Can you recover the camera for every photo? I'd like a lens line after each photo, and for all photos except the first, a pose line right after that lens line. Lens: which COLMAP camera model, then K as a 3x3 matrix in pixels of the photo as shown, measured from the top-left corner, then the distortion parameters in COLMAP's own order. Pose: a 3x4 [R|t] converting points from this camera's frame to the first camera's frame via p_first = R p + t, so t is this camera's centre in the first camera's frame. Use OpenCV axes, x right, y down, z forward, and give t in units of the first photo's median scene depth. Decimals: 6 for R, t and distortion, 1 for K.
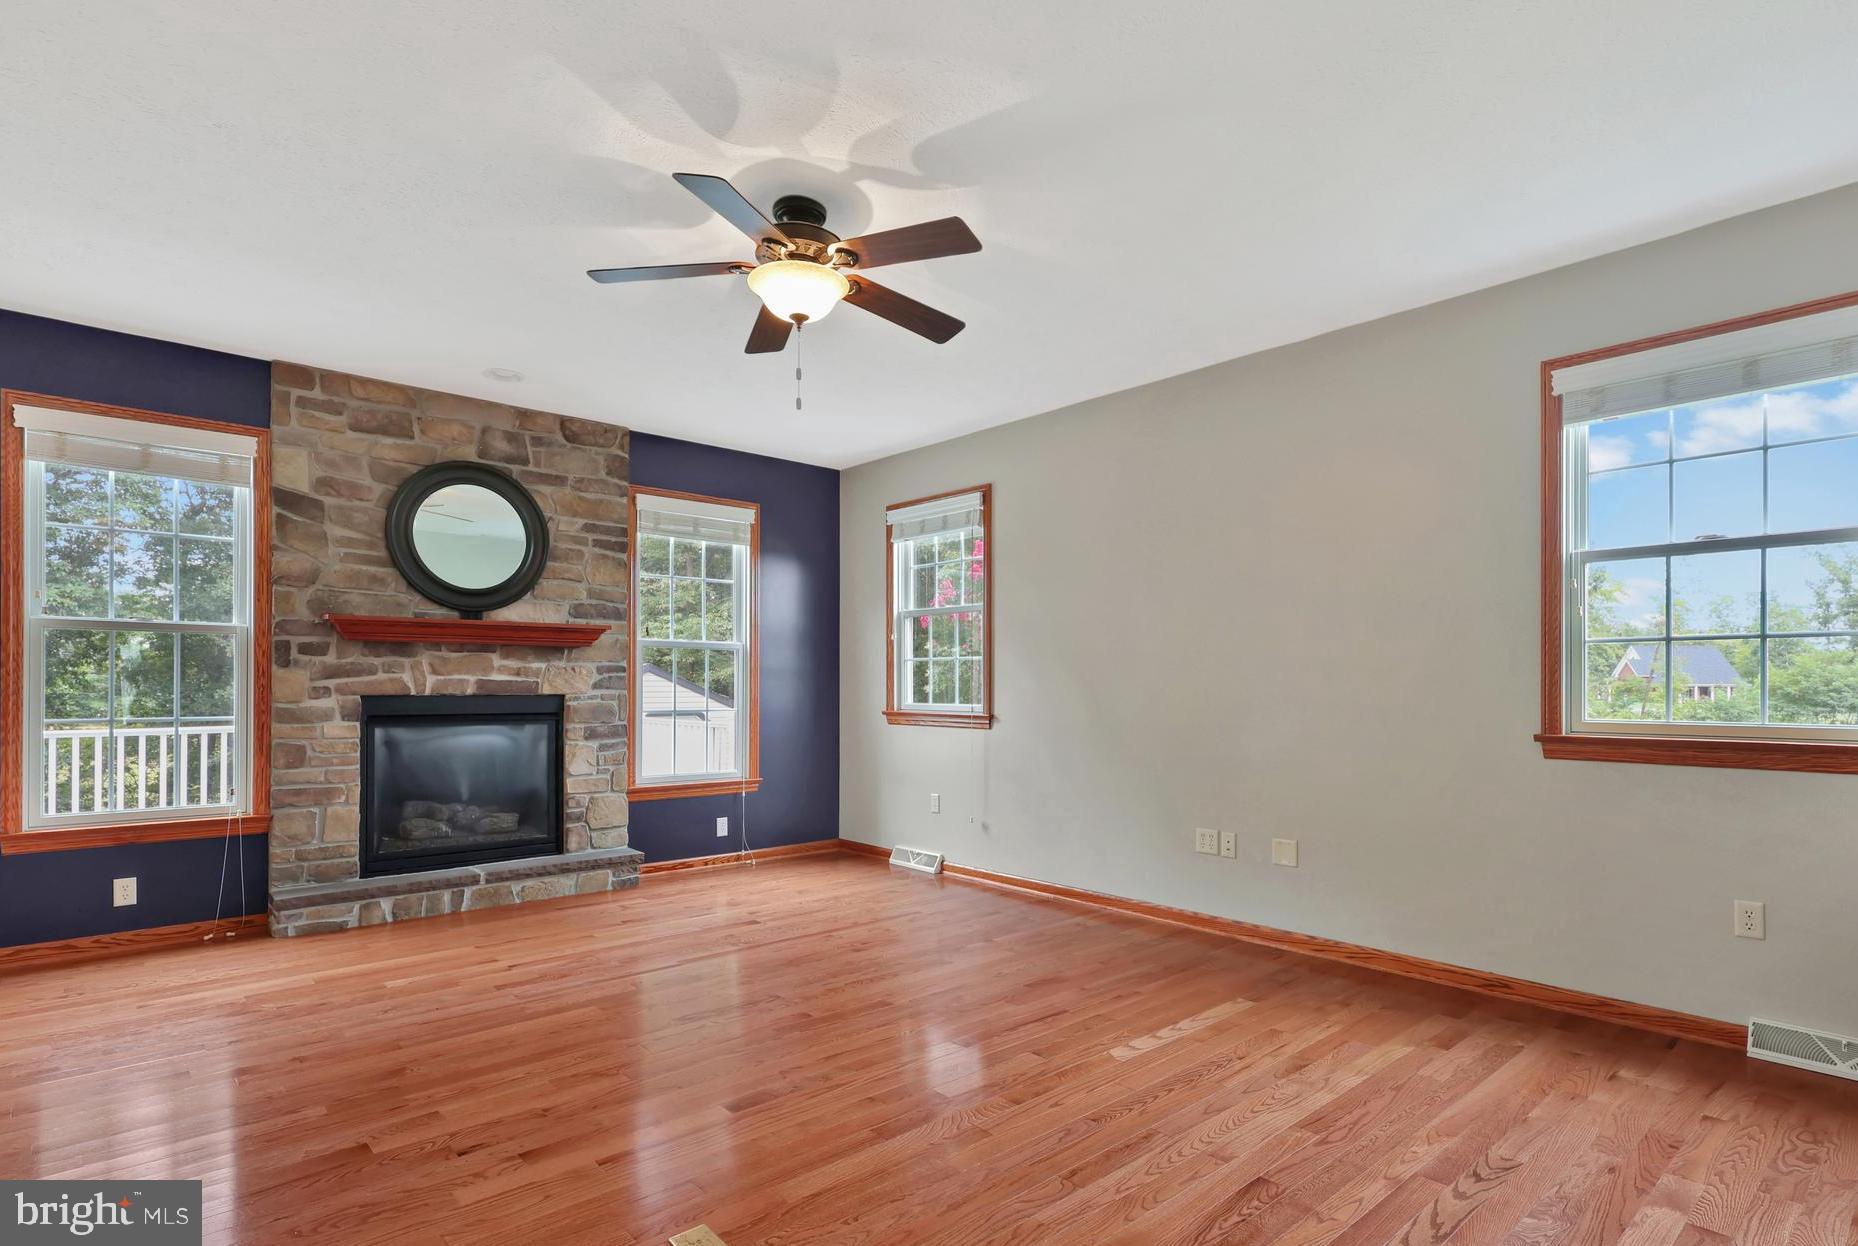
lens RADIAL K [[896.0, 0, 1075.0], [0, 896.0, 681.0], [0, 0, 1]] dist [0.000780, 0.000279]
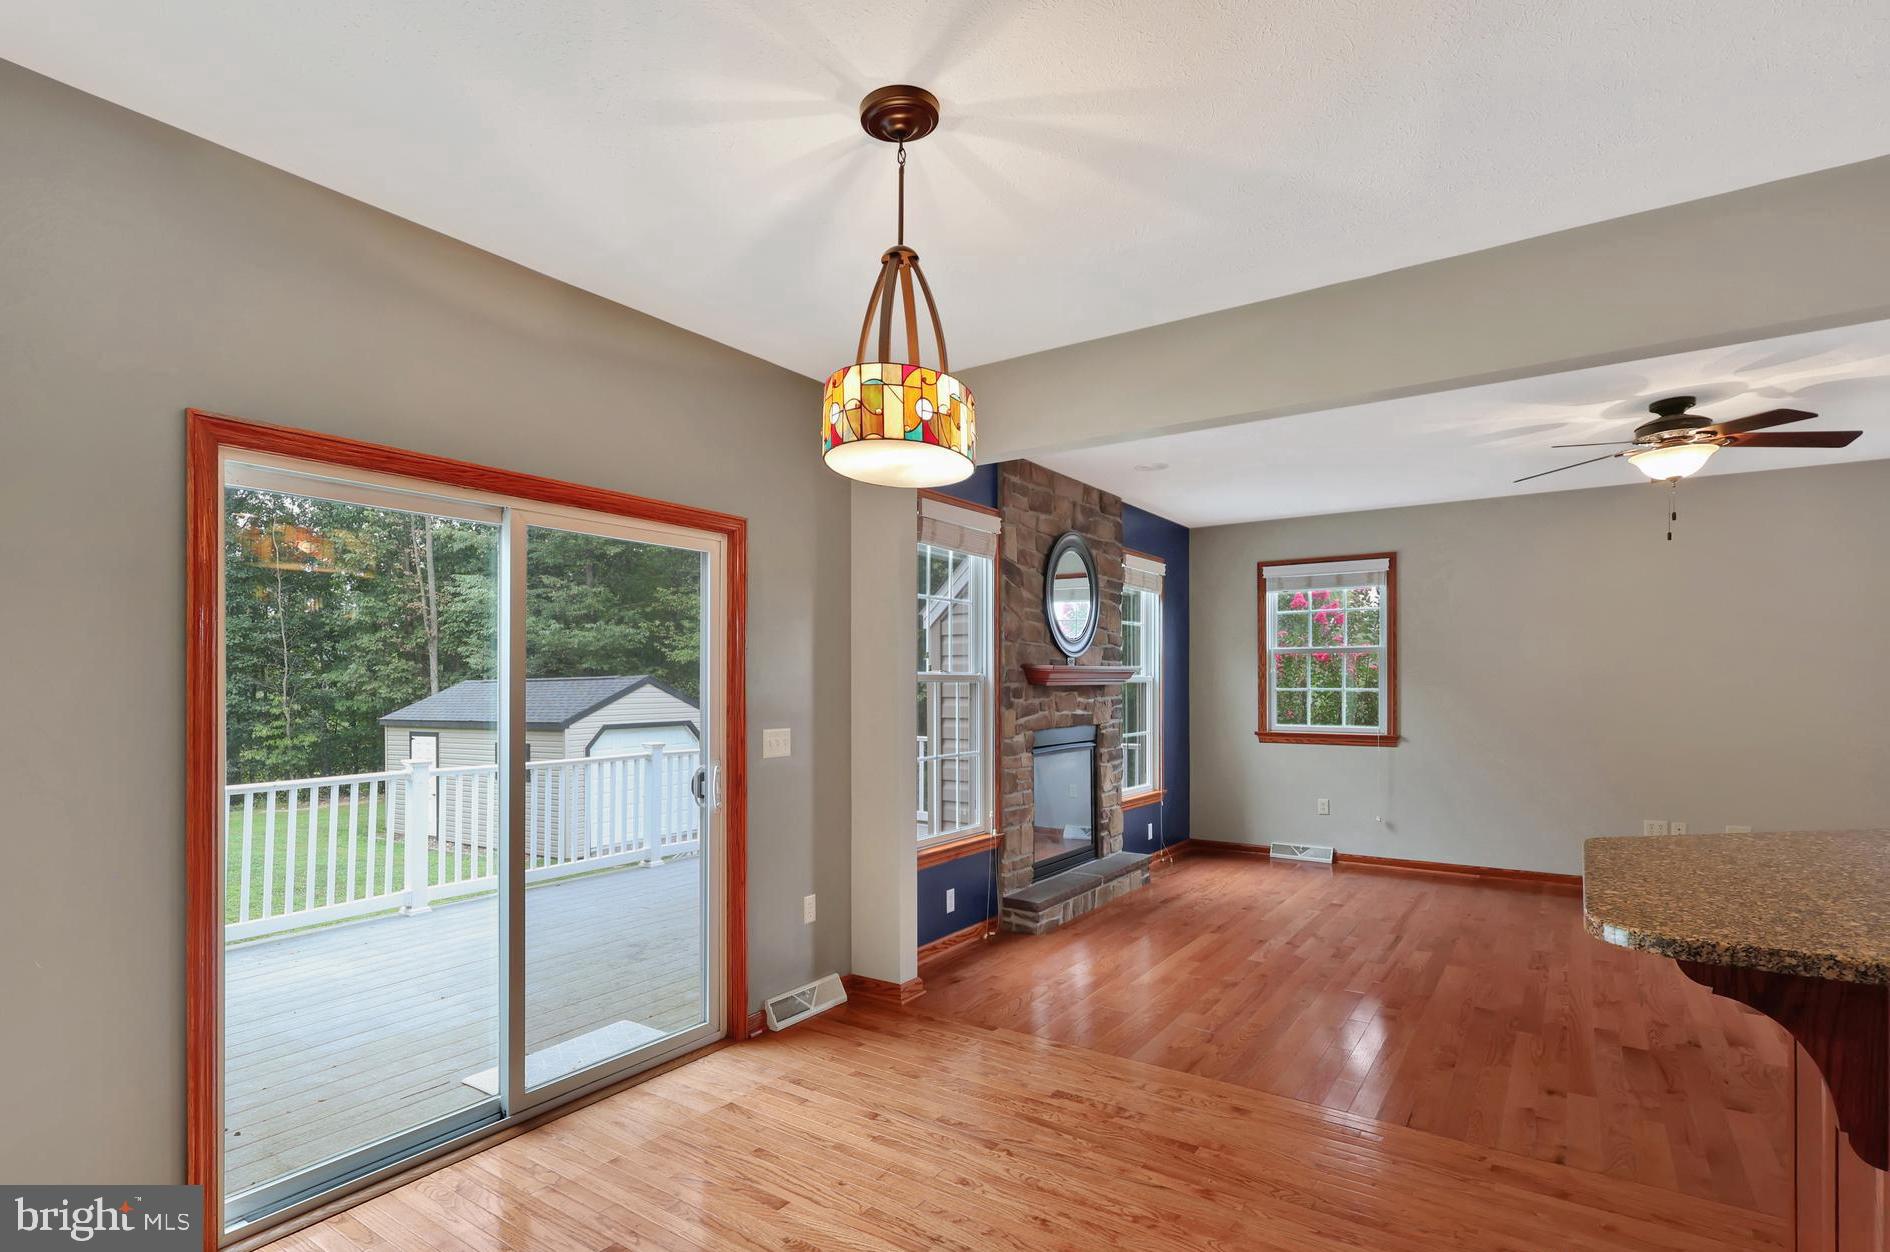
lens RADIAL K [[882.2, 0, 950.1], [0, 882.2, 682.0], [0, 0, 1]] dist [-0.001699, 0.001183]
pose [[0.986165, -0.004529, 0.165702, -1.133575], [0.003522, 0.999973, 0.006372, -0.058447], [-0.165727, -0.005700, 0.986155, -0.144521]]
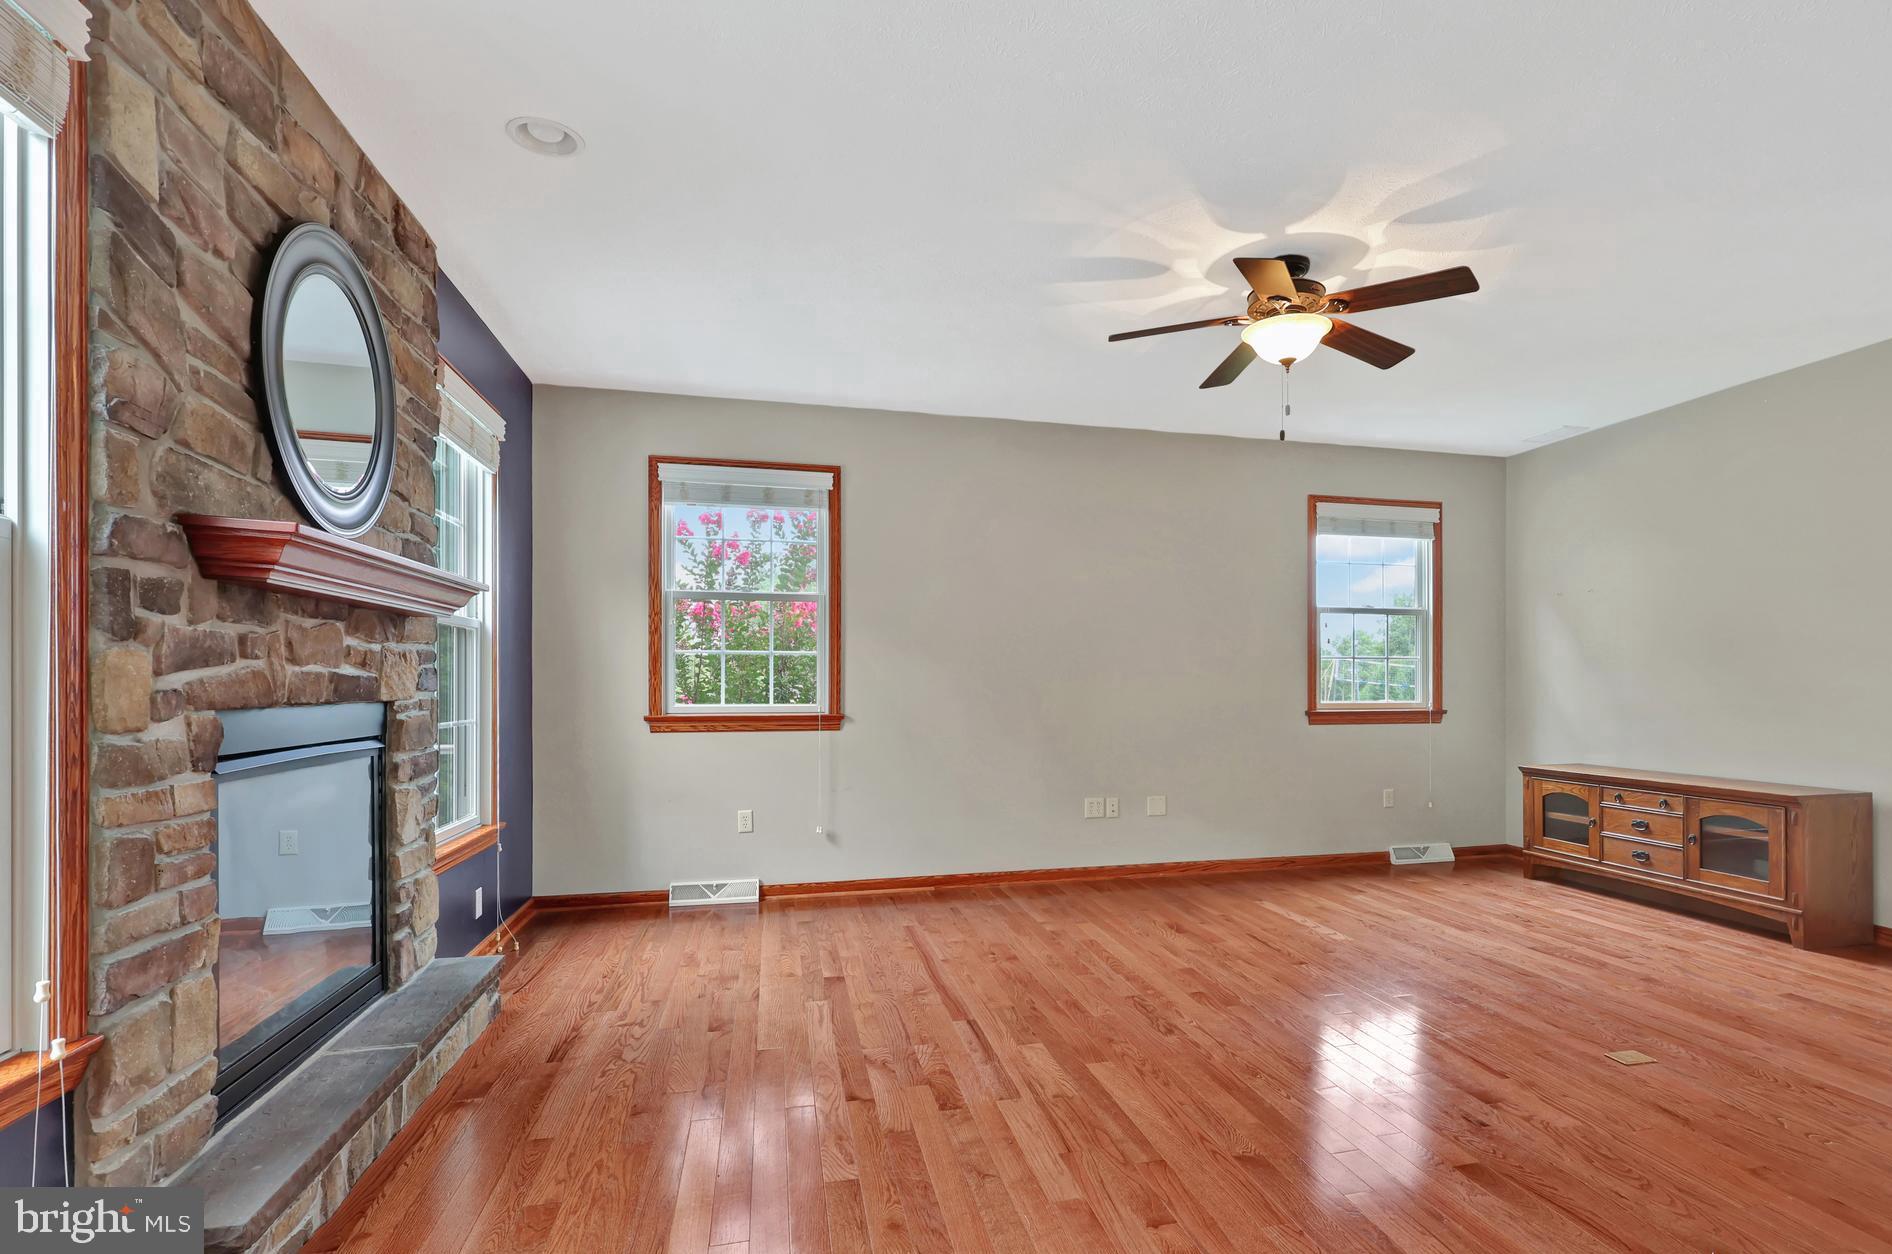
lens RADIAL K [[883.1, 0, 951.1], [0, 883.1, 683.1], [0, 0, 1]] dist [-0.001699, 0.001183]
pose [[0.553303, -0.002663, 0.832976, -0.982751], [-0.004100, 0.999974, 0.005921, -0.001072], [-0.832970, -0.006692, 0.553278, 0.488433]]
